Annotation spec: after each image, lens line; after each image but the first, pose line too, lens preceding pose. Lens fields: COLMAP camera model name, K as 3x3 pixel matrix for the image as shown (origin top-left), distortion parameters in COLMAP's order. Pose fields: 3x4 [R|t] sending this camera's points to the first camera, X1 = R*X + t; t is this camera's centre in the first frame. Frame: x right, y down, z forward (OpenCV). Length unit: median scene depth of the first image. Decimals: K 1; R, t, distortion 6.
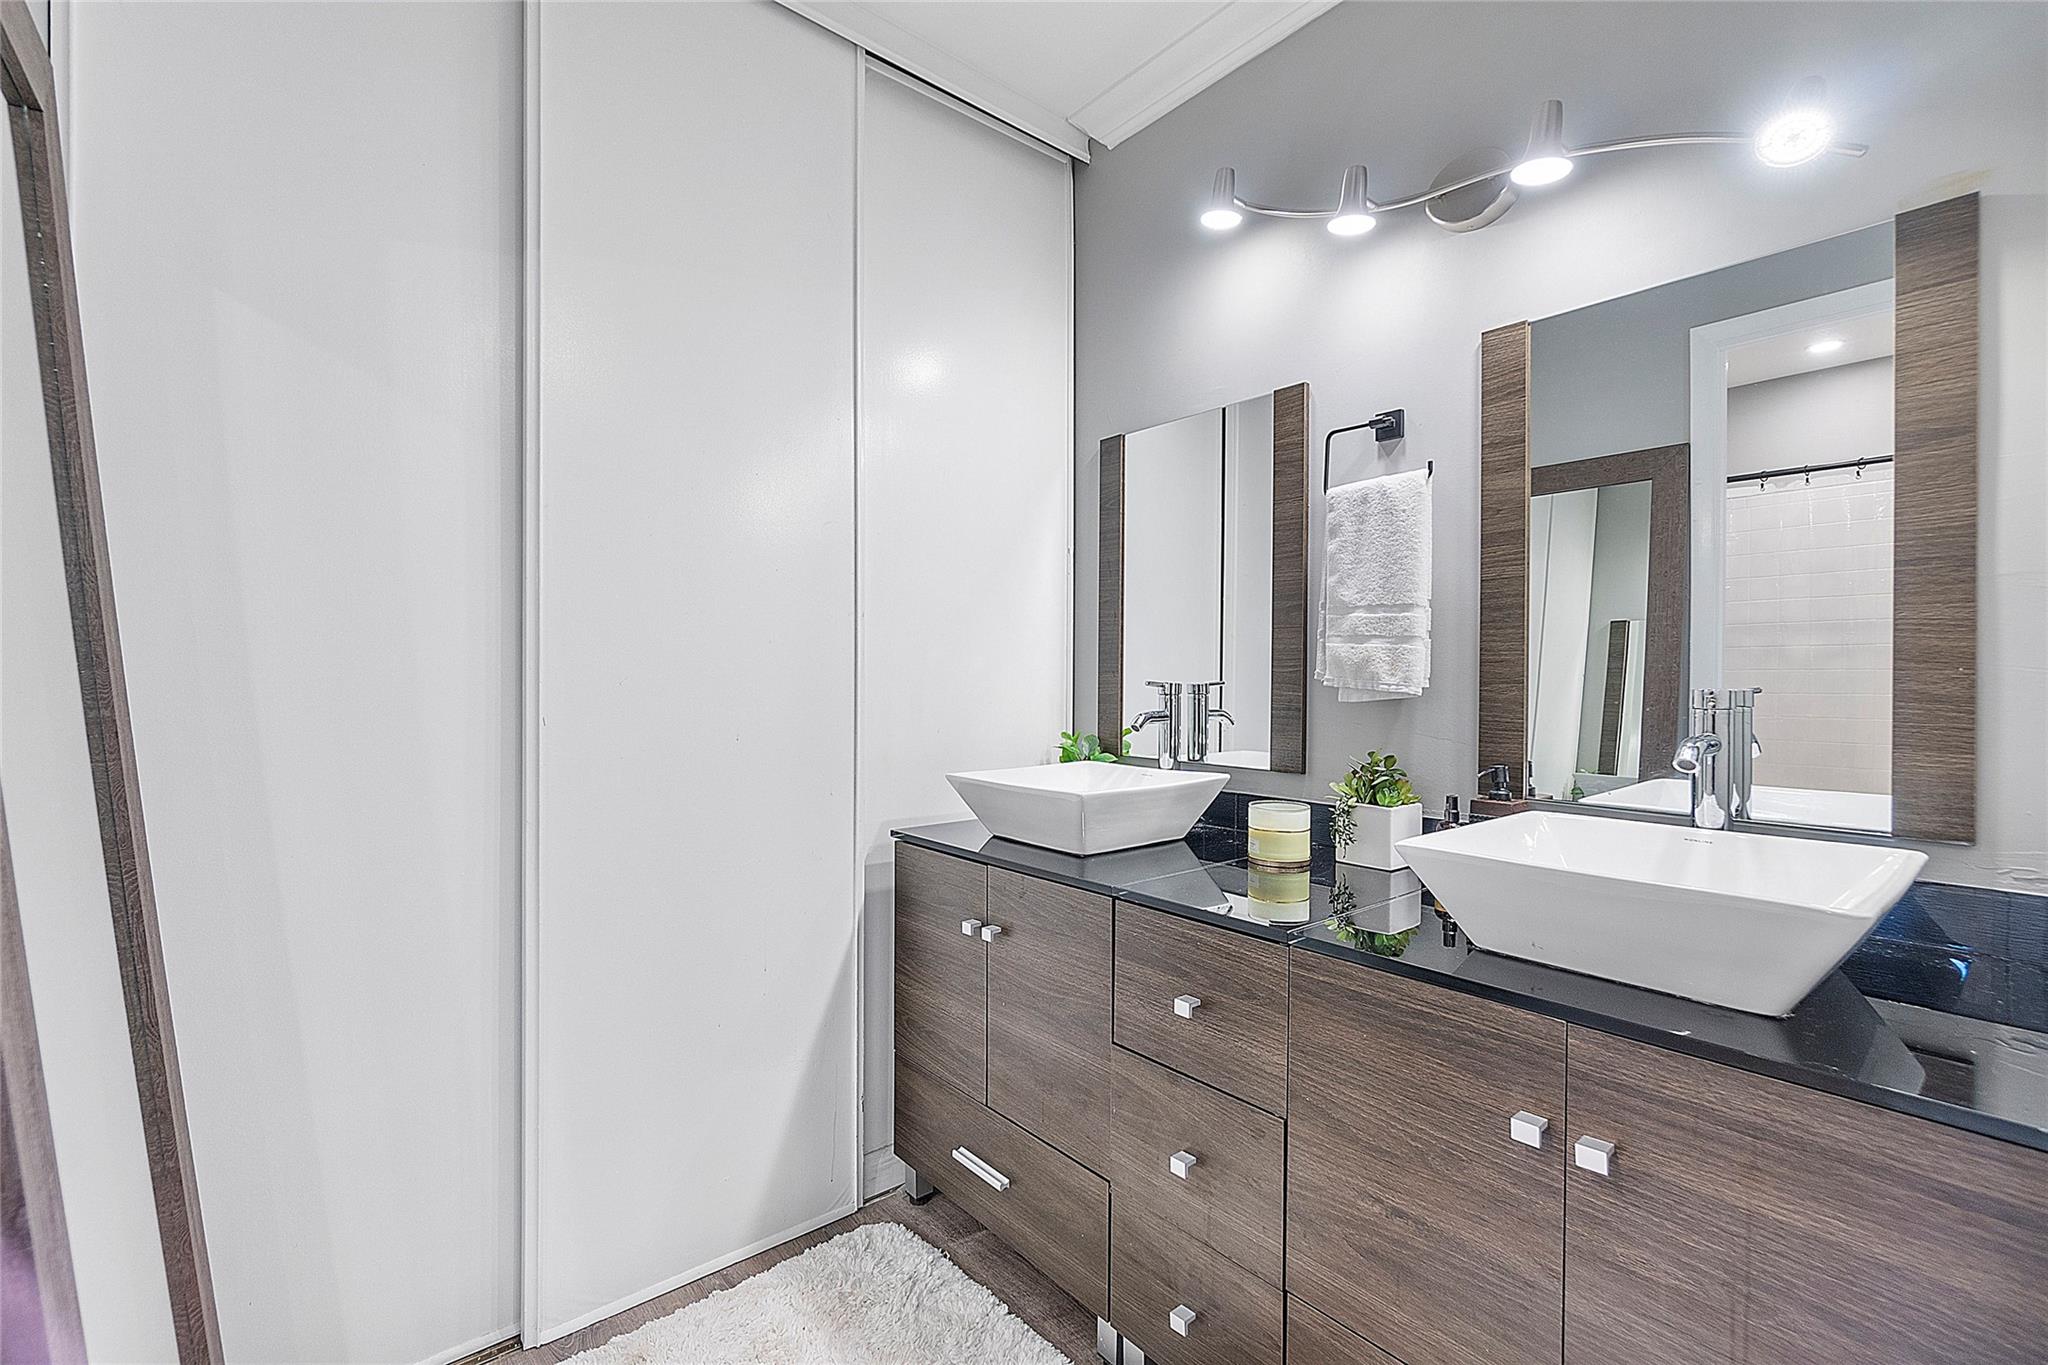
lens RADIAL K [[884.7, 0, 1027.8], [0, 884.7, 684.4], [0, 0, 1]] dist [-0.008416, 0.002151]
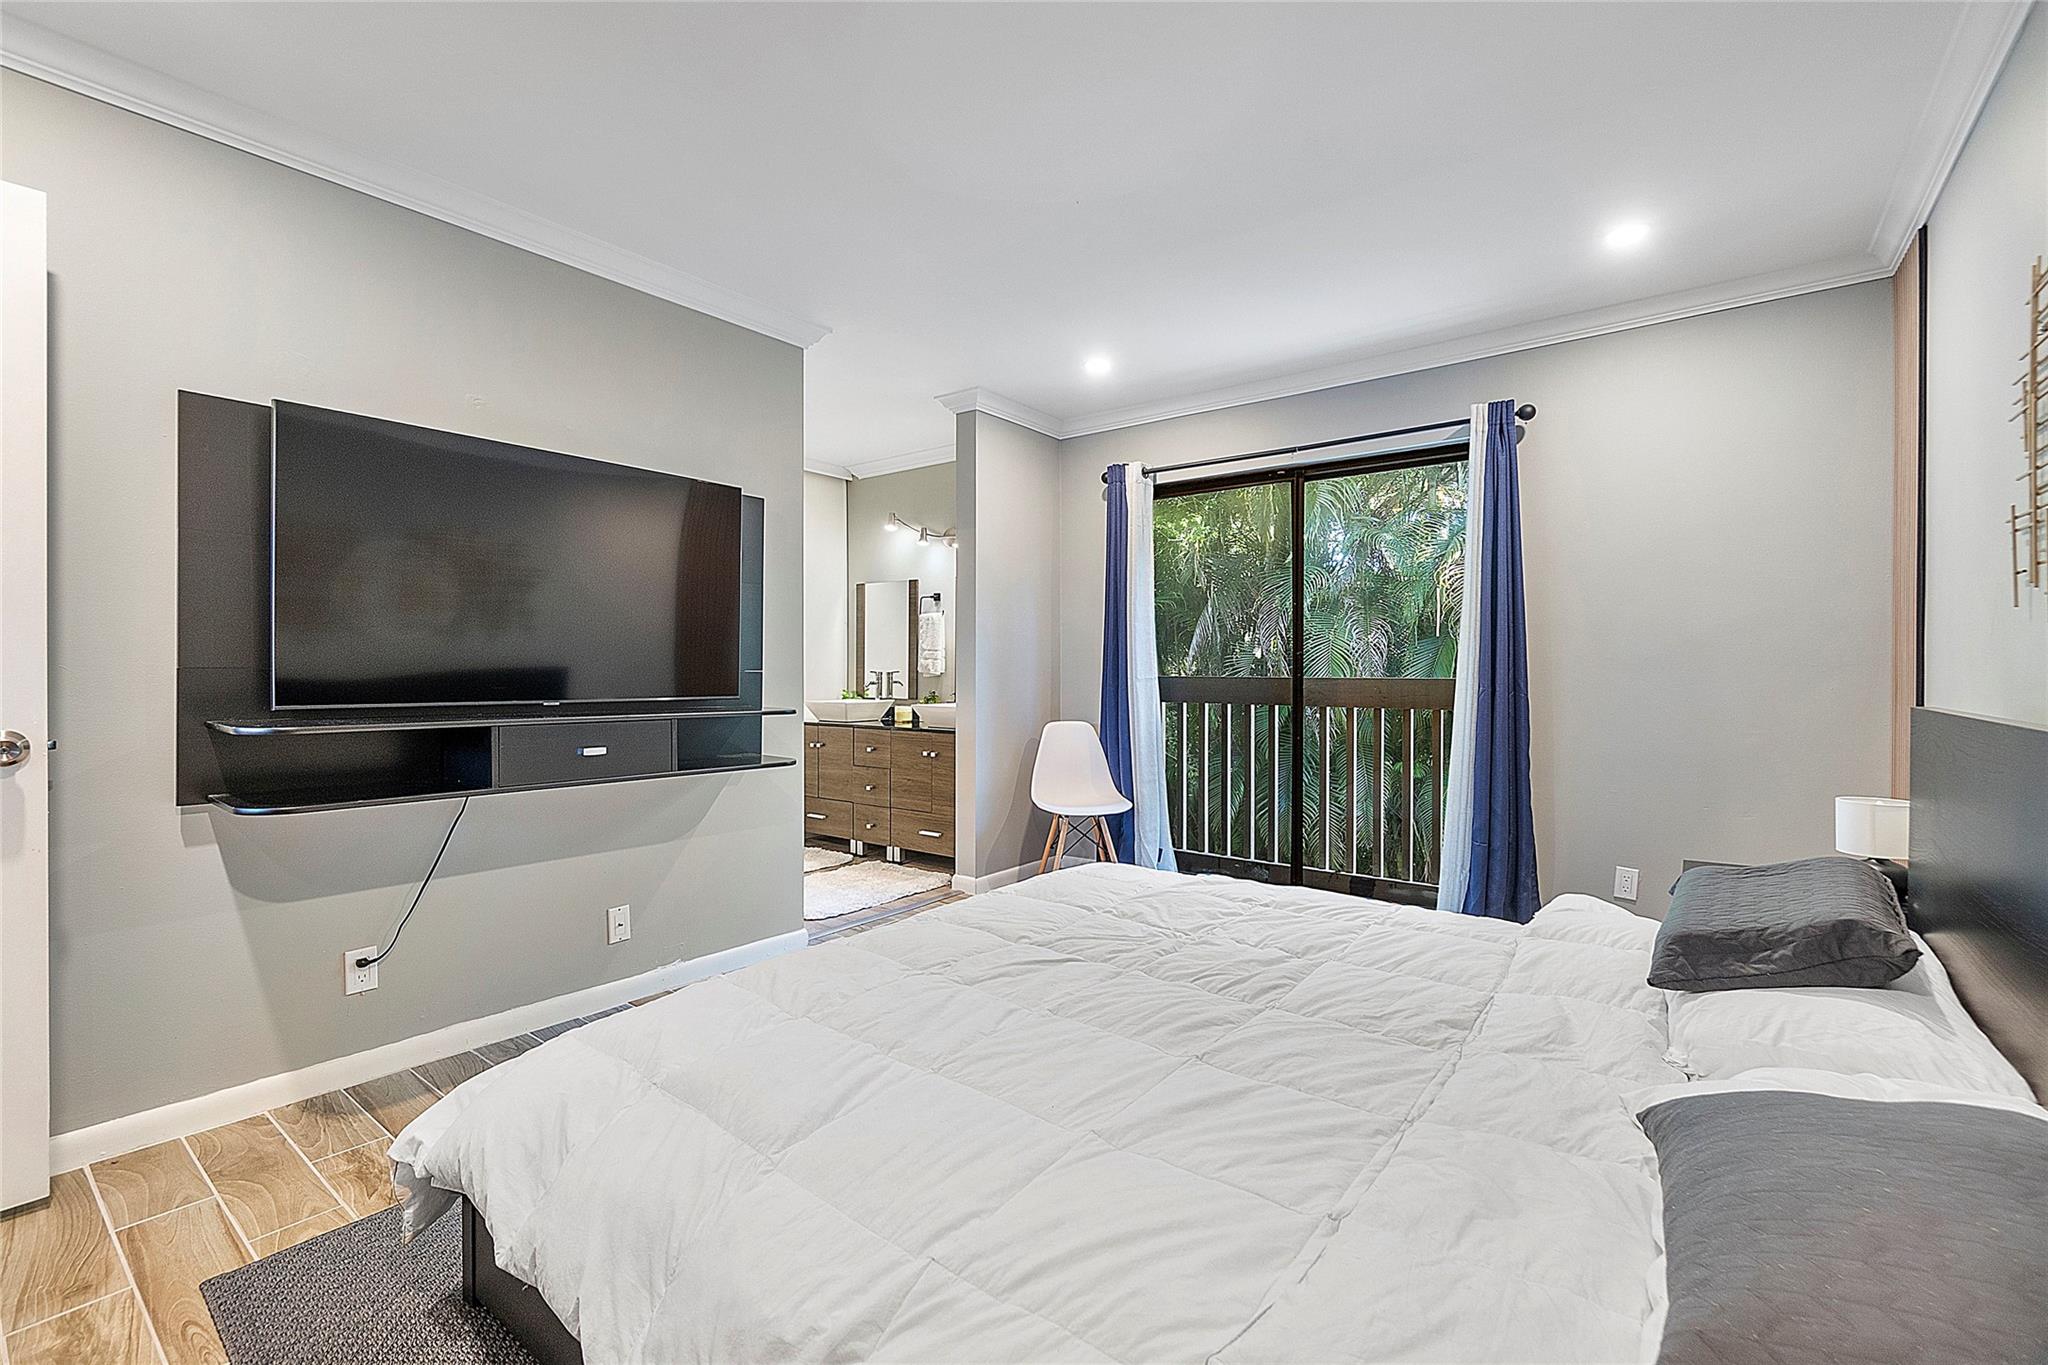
lens RADIAL K [[884.7, 0, 1020.0], [0, 884.7, 663.3], [0, 0, 1]] dist [-0.008416, 0.002151]
pose [[0.976132, -0.004060, 0.217142, -0.023533], [0.005221, 0.999975, -0.004775, -0.013552], [-0.217117, 0.005795, 0.976128, -2.104320]]
